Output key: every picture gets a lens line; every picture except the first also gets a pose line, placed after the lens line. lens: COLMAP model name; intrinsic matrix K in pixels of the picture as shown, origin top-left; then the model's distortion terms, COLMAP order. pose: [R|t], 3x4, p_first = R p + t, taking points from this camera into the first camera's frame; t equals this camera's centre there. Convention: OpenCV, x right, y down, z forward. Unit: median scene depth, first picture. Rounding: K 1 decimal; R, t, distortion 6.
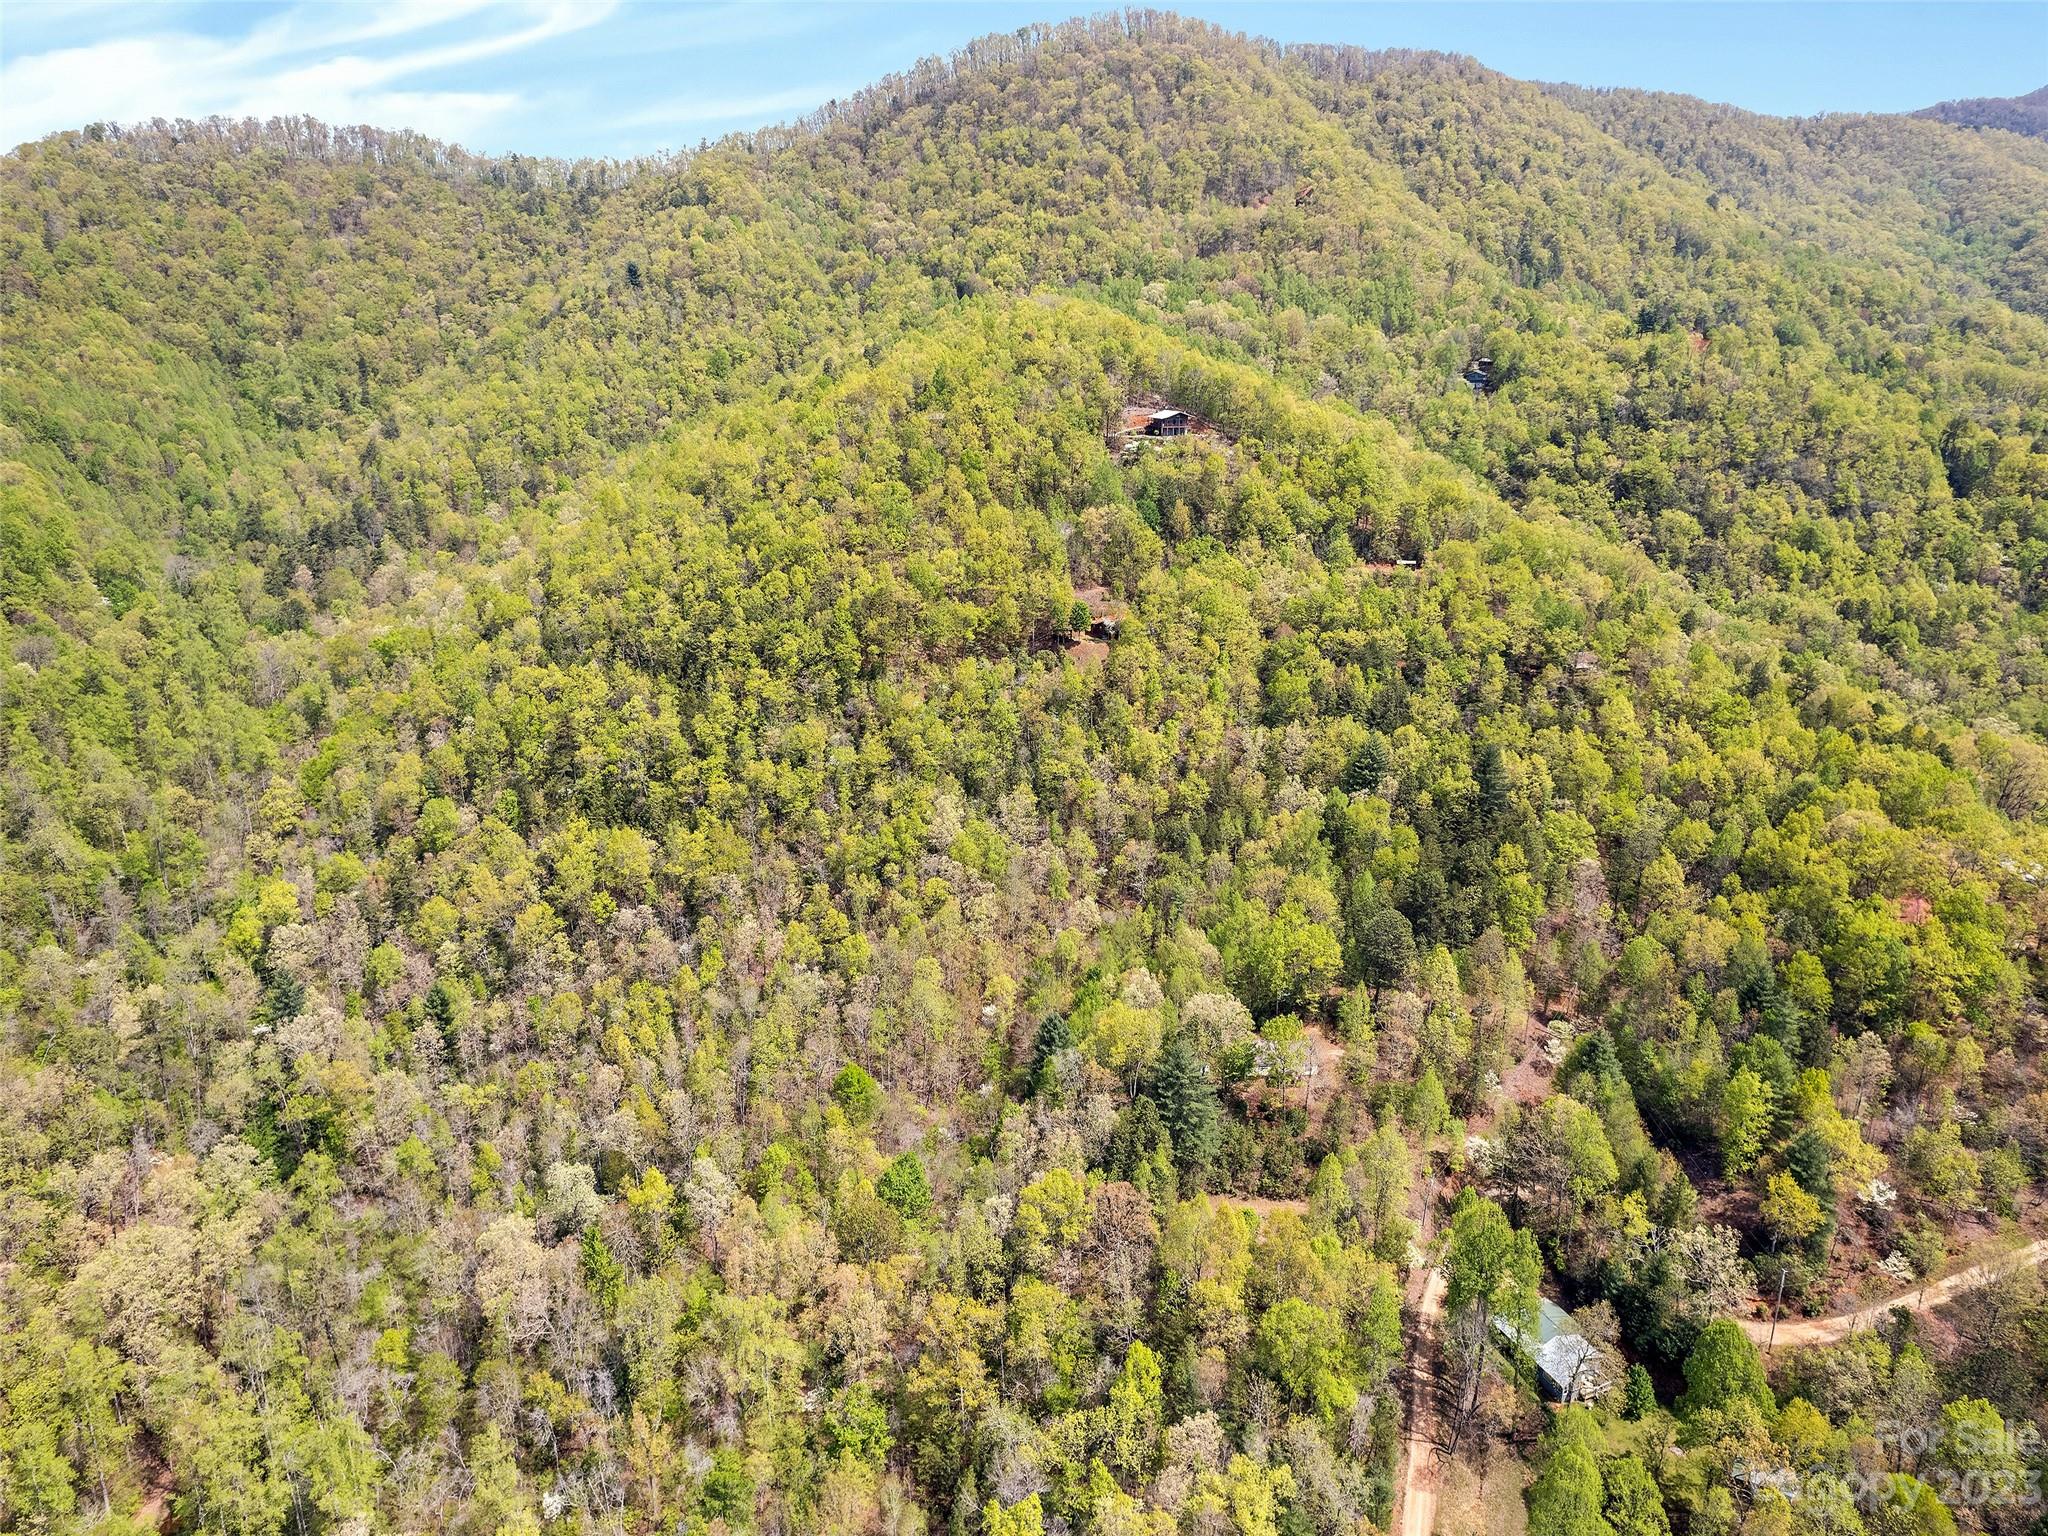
lens RADIAL K [[1318.7, 0, 1030.0], [0, 1318.7, 681.9], [0, 0, 1]] dist [-0.105277, 0.092657]
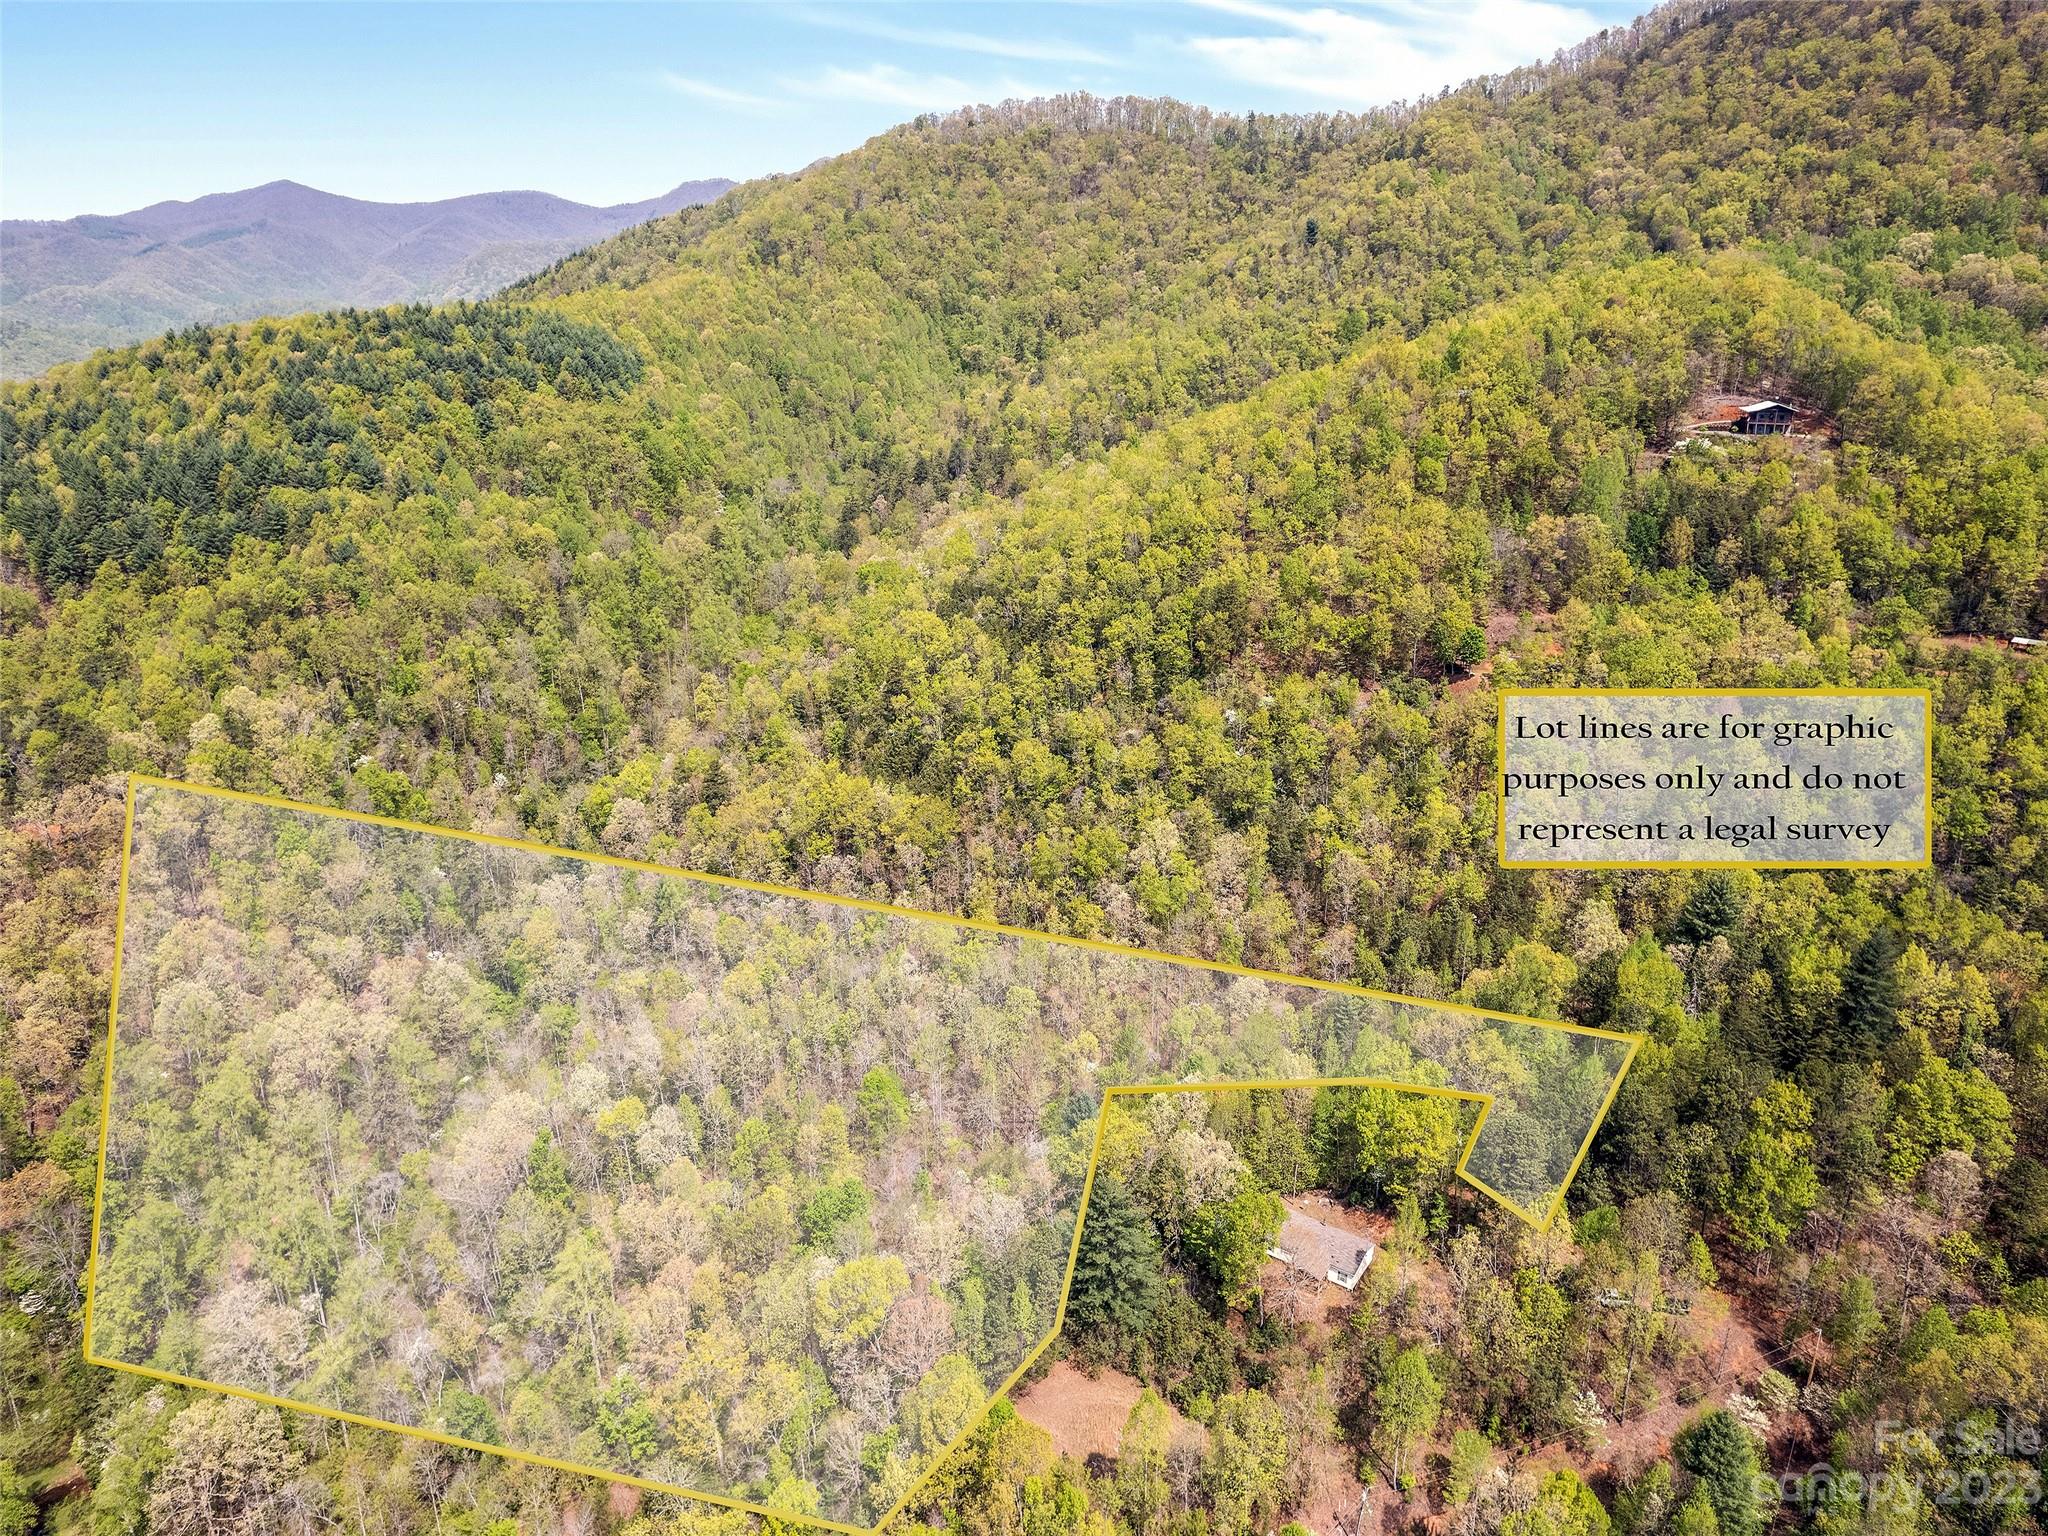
lens RADIAL K [[1318.7, 0, 1030.0], [0, 1318.7, 681.9], [0, 0, 1]] dist [-0.105277, 0.092657]
pose [[0.798447, 0.168992, -0.577862, 0.146238], [-0.152136, 0.985283, 0.077929, -0.024516], [0.582526, 0.025691, 0.812406, 0.090781]]
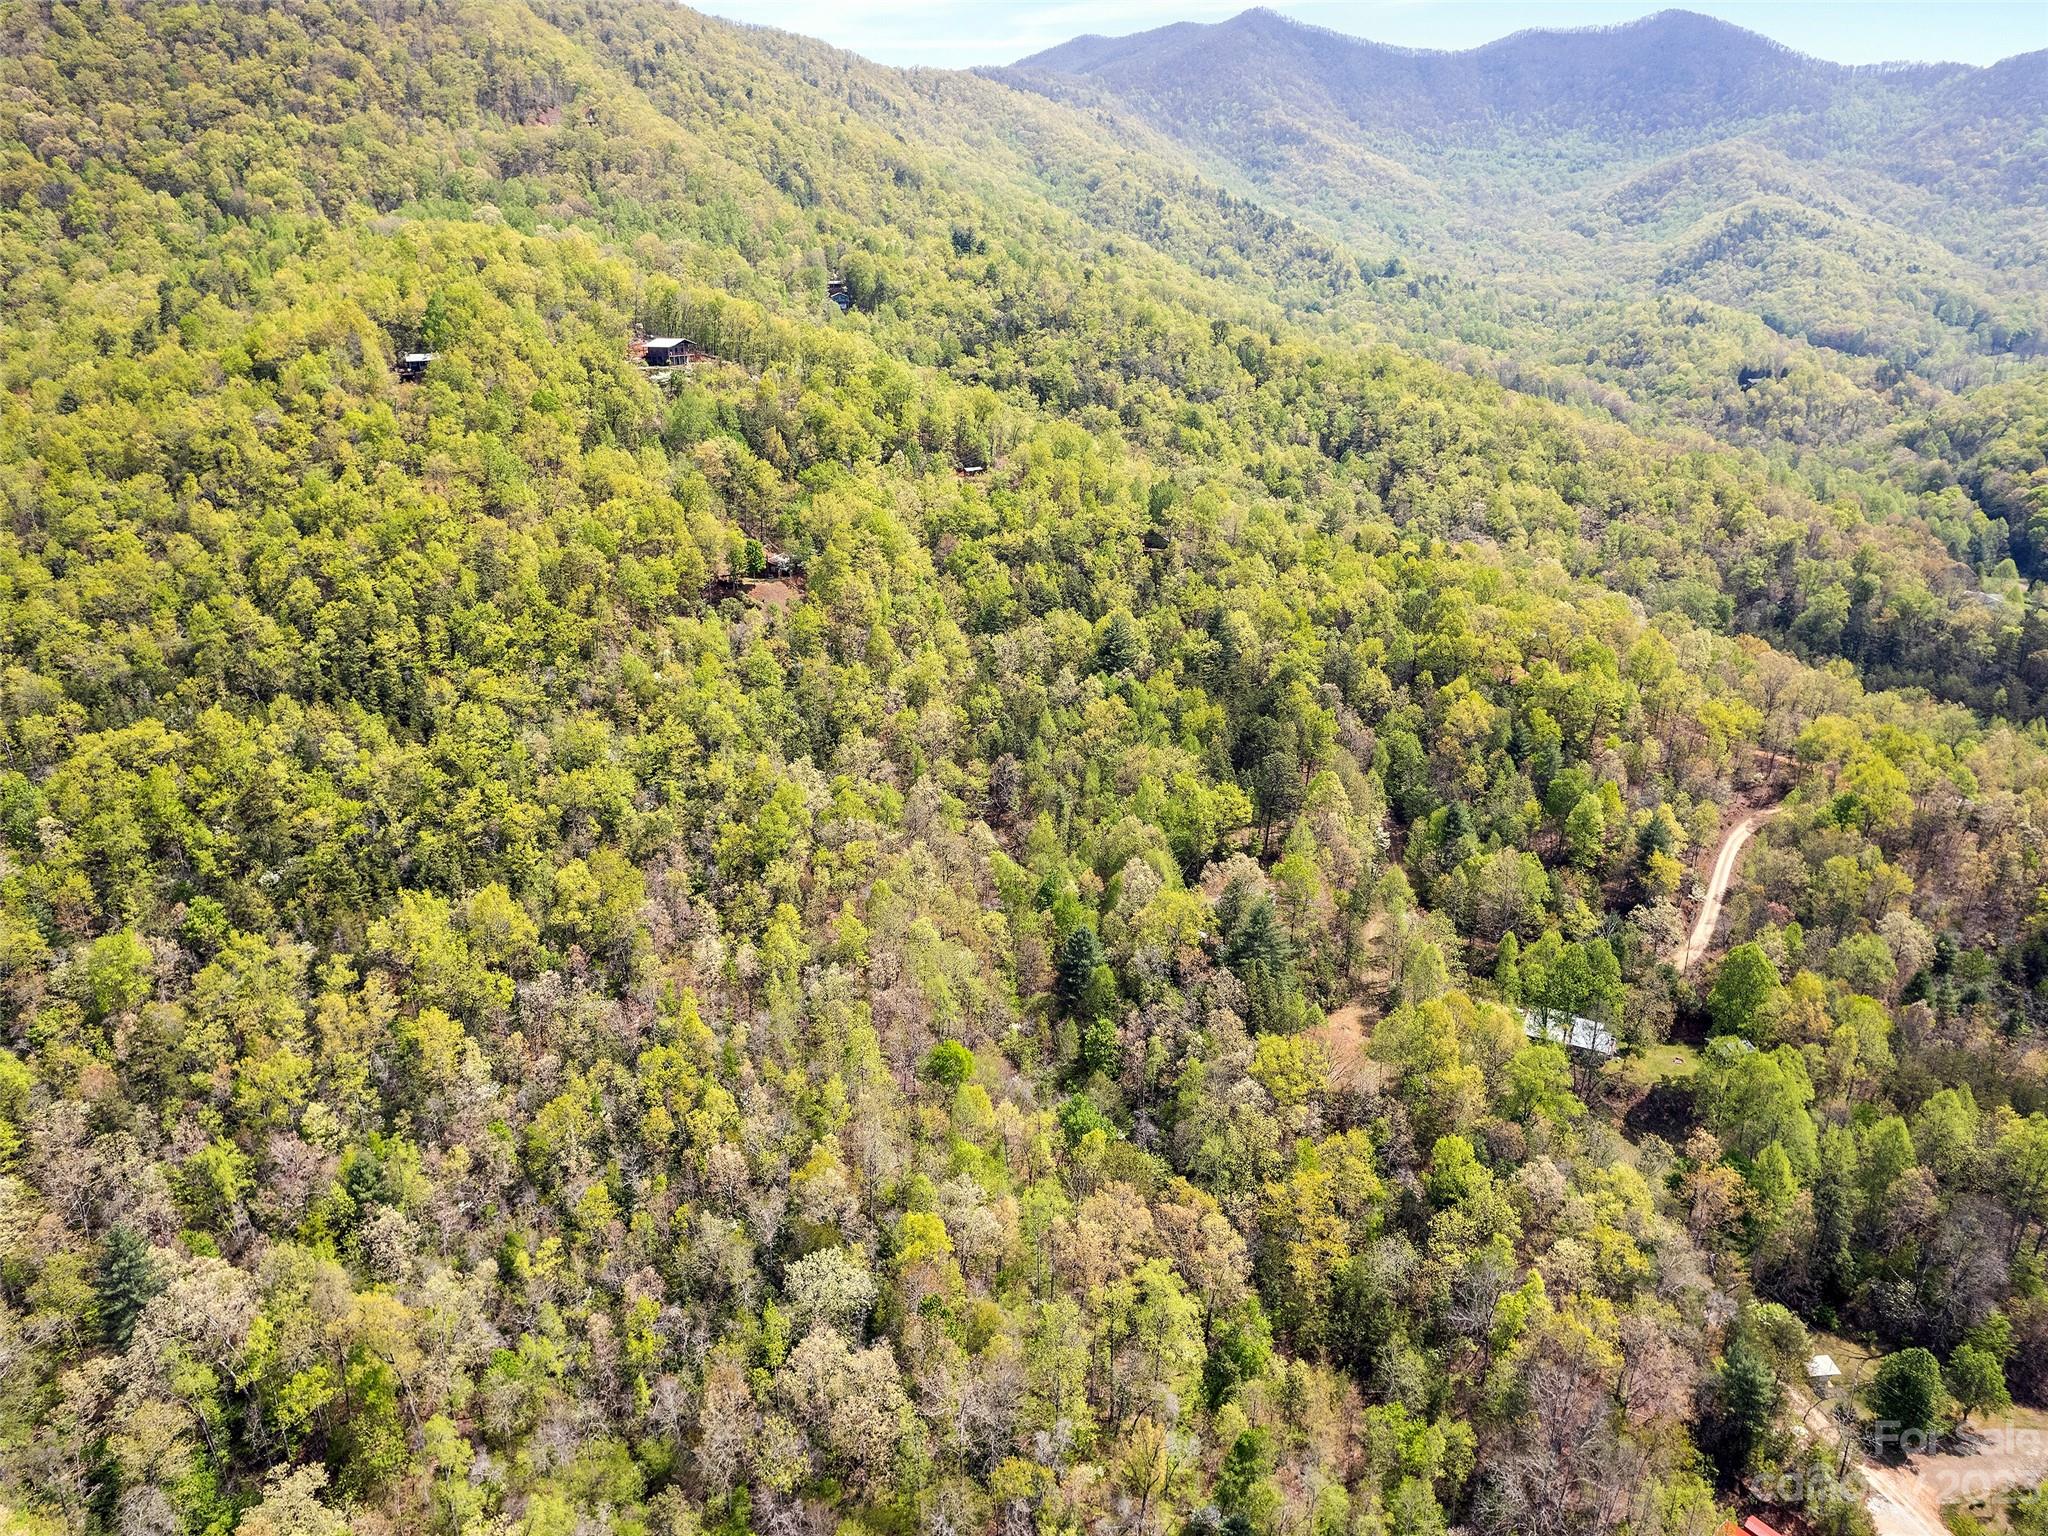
lens RADIAL K [[1318.7, 0, 1030.0], [0, 1318.7, 681.9], [0, 0, 1]] dist [-0.105277, 0.092657]
pose [[0.776084, -0.191466, 0.600861, -0.194418], [0.164624, 0.981269, 0.100053, -0.011754], [-0.608763, 0.021266, 0.793067, 0.076570]]
